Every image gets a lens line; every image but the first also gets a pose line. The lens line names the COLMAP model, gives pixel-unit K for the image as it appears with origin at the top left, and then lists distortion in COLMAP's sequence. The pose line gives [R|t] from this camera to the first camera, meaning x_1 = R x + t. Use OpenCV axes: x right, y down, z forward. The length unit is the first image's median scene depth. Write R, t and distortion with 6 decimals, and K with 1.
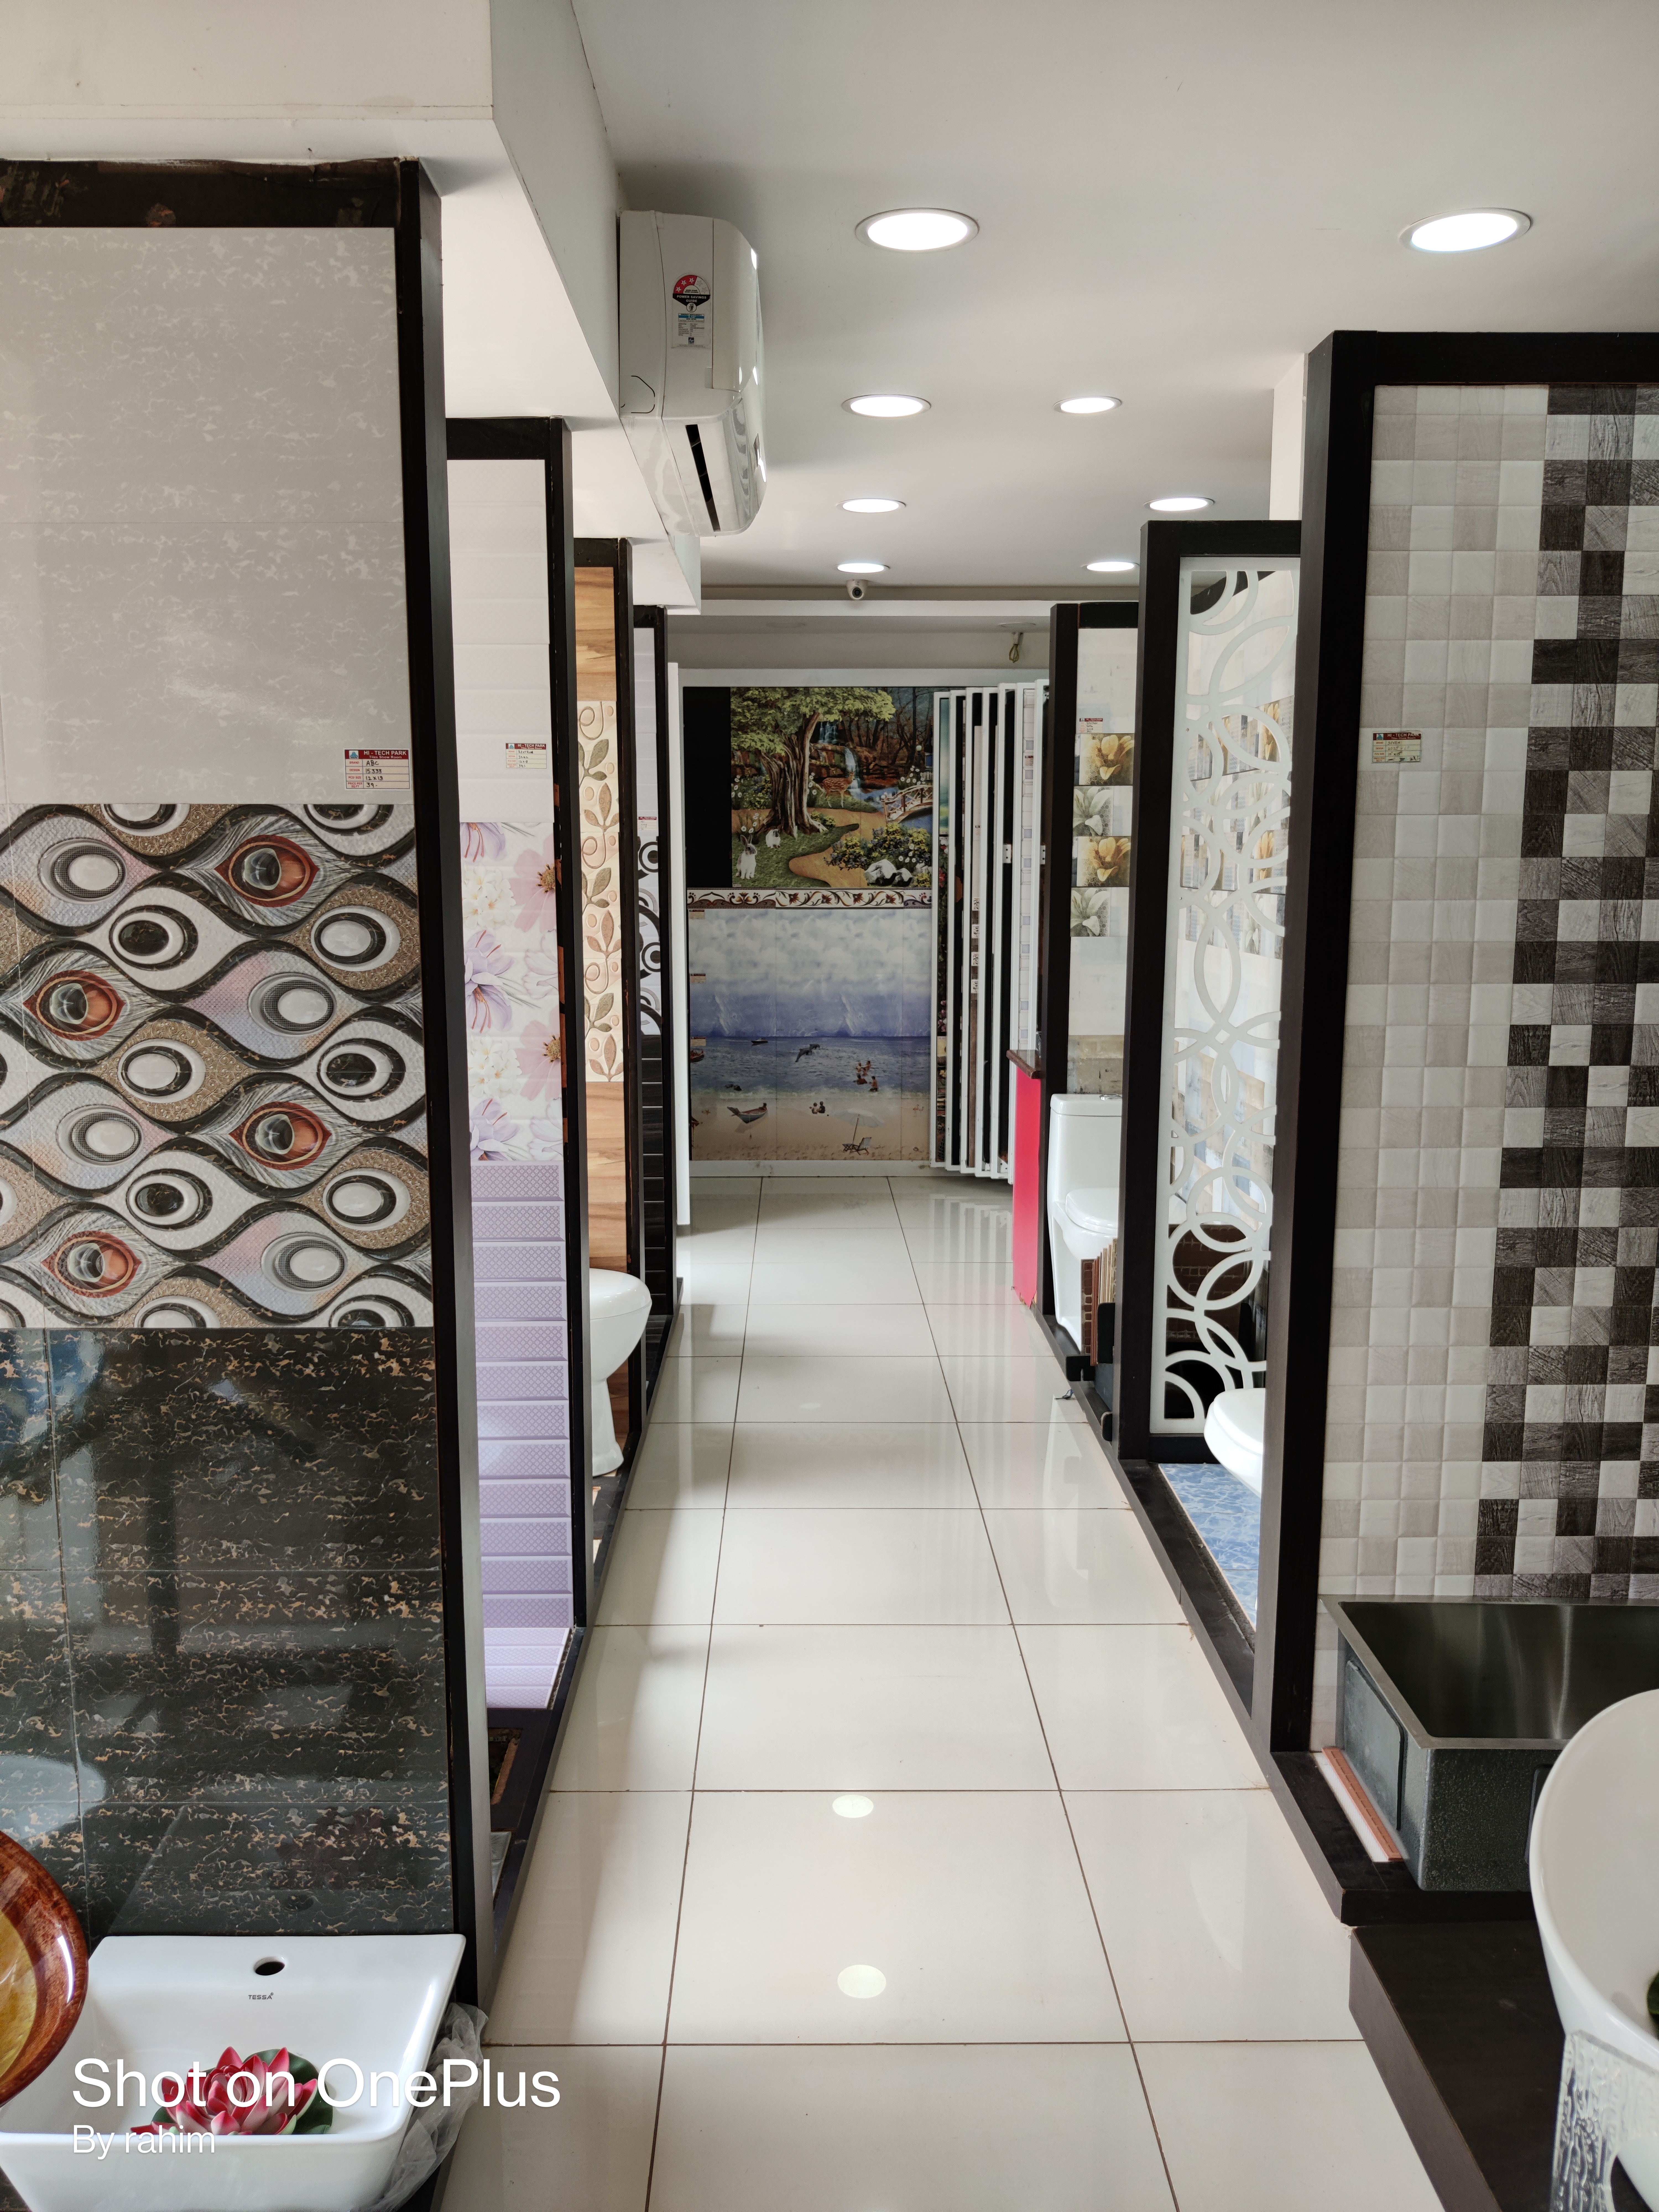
lens RADIAL K [[1703.7, 0, 823.8], [0, 1703.7, 1120.8], [0, 0, 1]] dist [-0.005230, -0.002901]
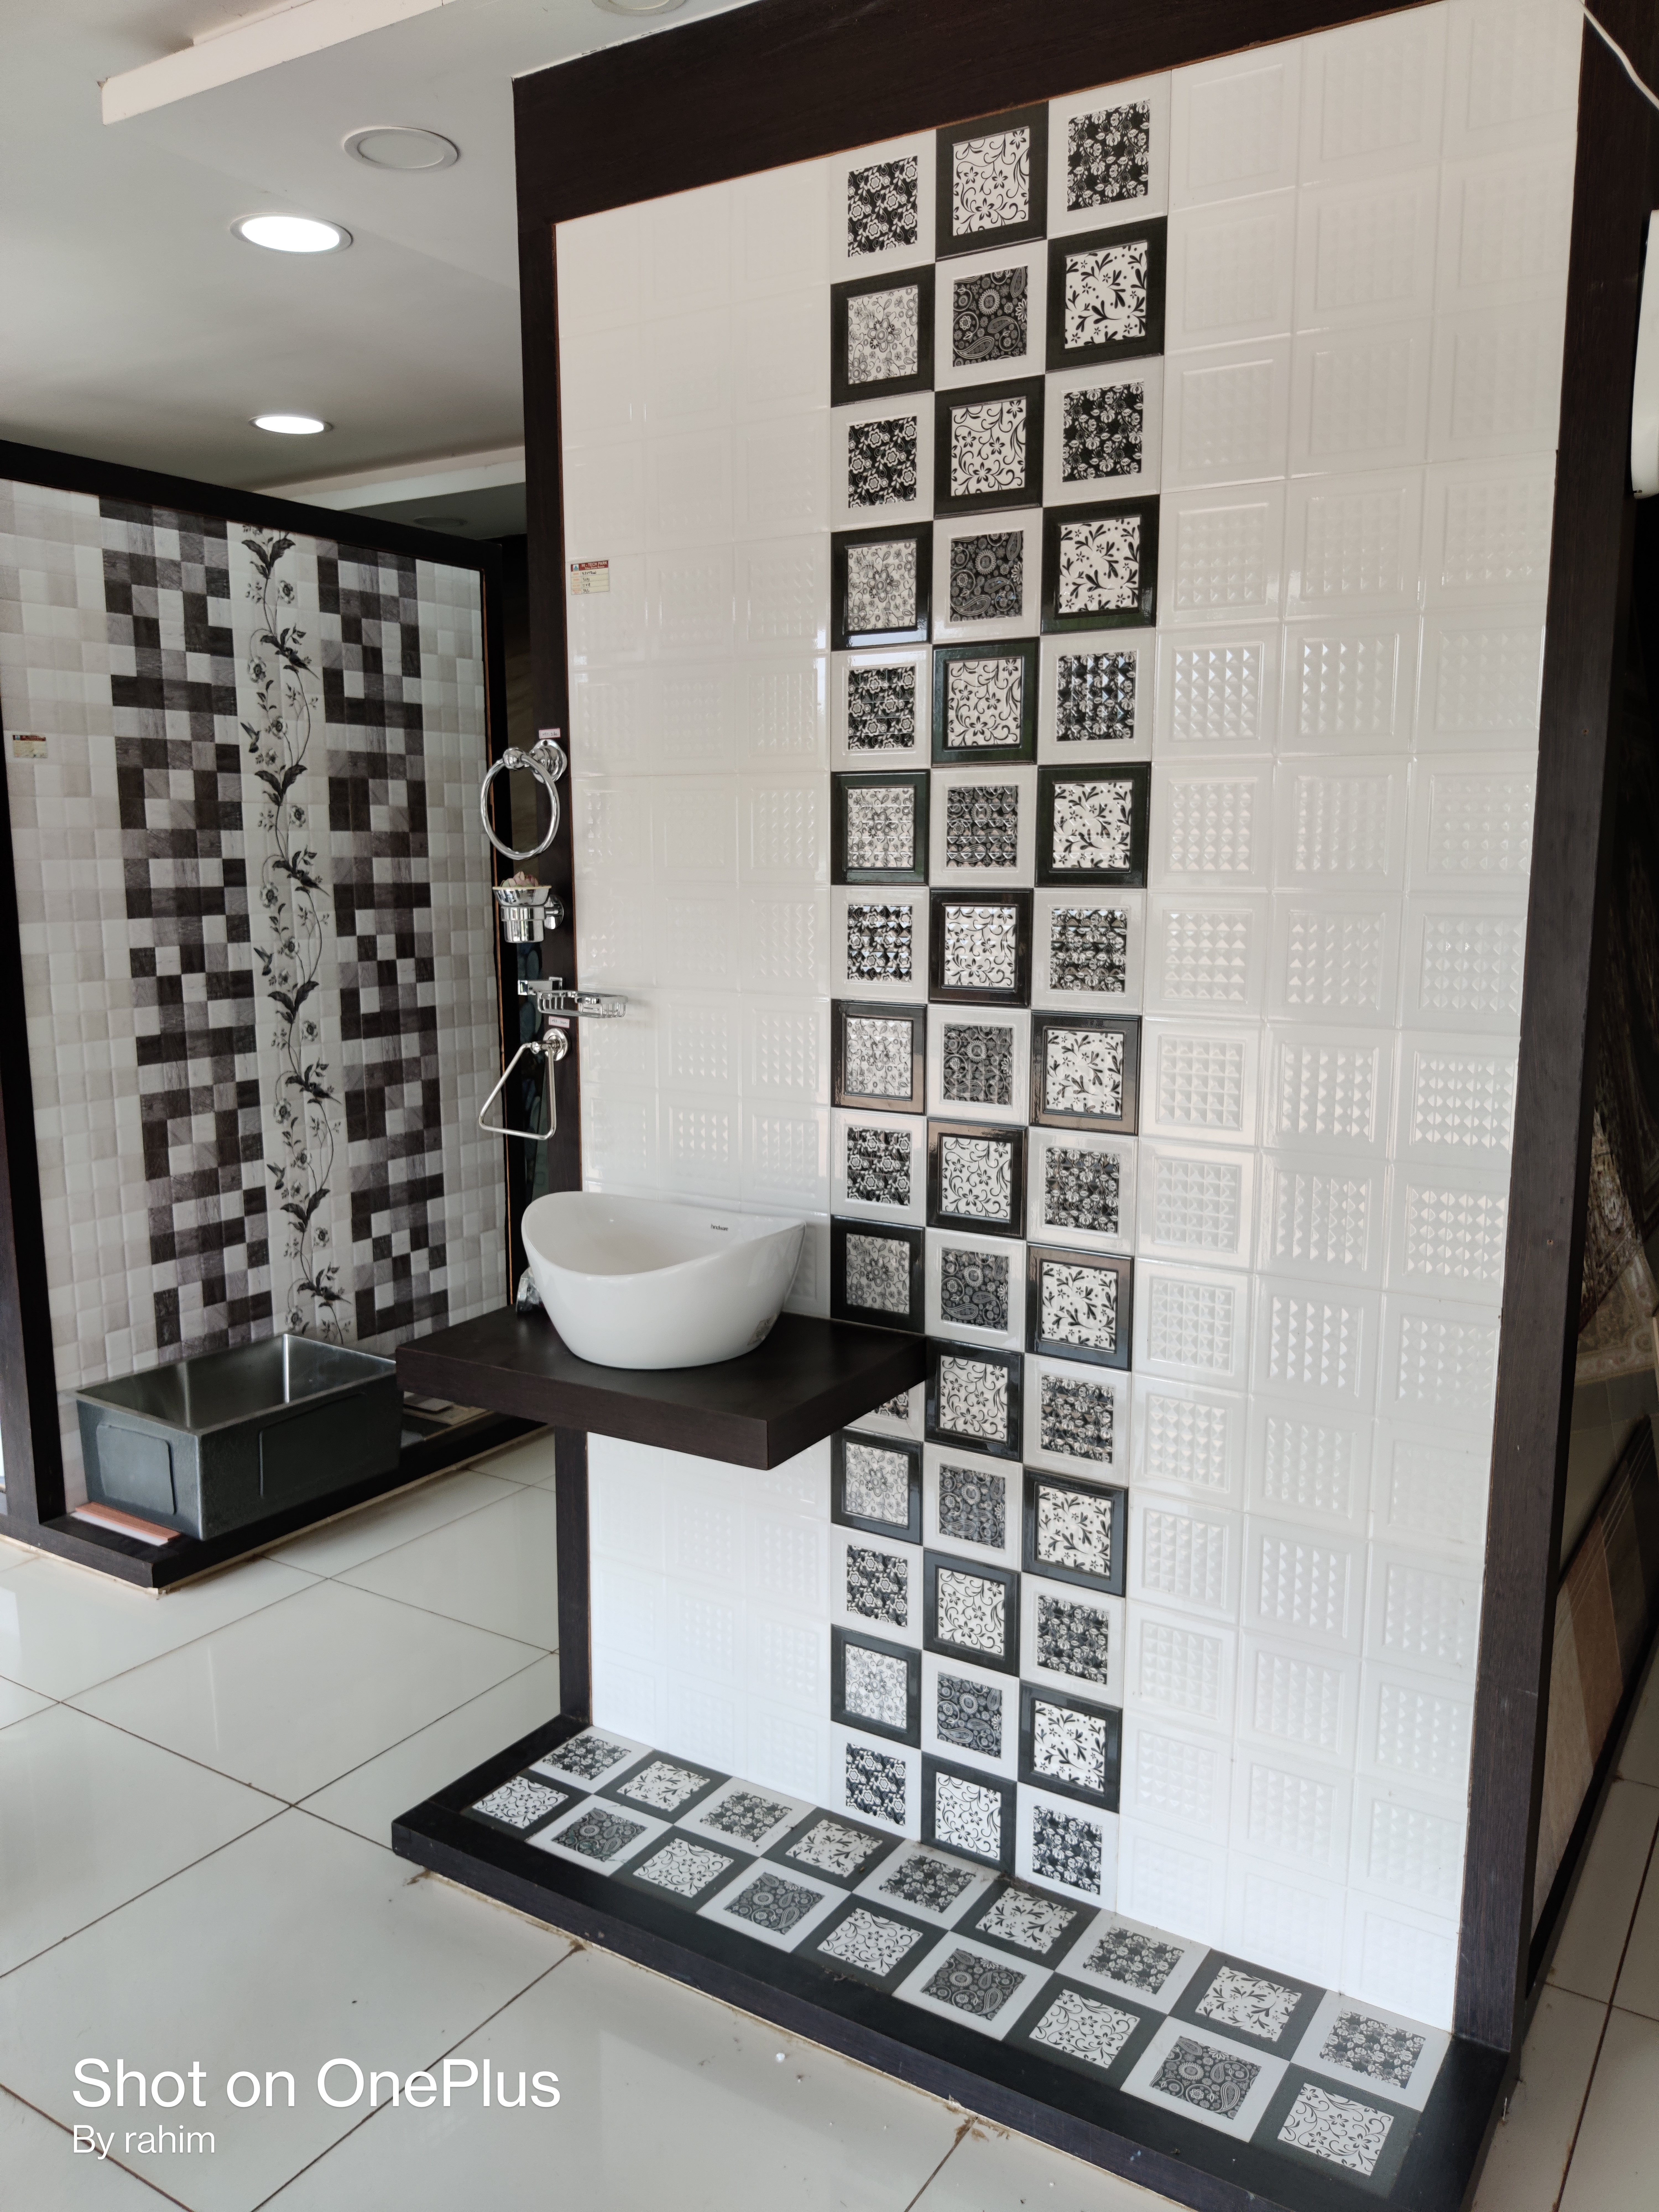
lens RADIAL K [[1703.7, 0, 829.4], [0, 1703.7, 1107.4], [0, 0, 1]] dist [-0.005230, -0.002901]
pose [[0.539895, -0.126836, 0.832122, -0.469204], [0.133904, 0.988935, 0.063858, 0.060729], [-0.831014, 0.076948, 0.550904, -0.240448]]
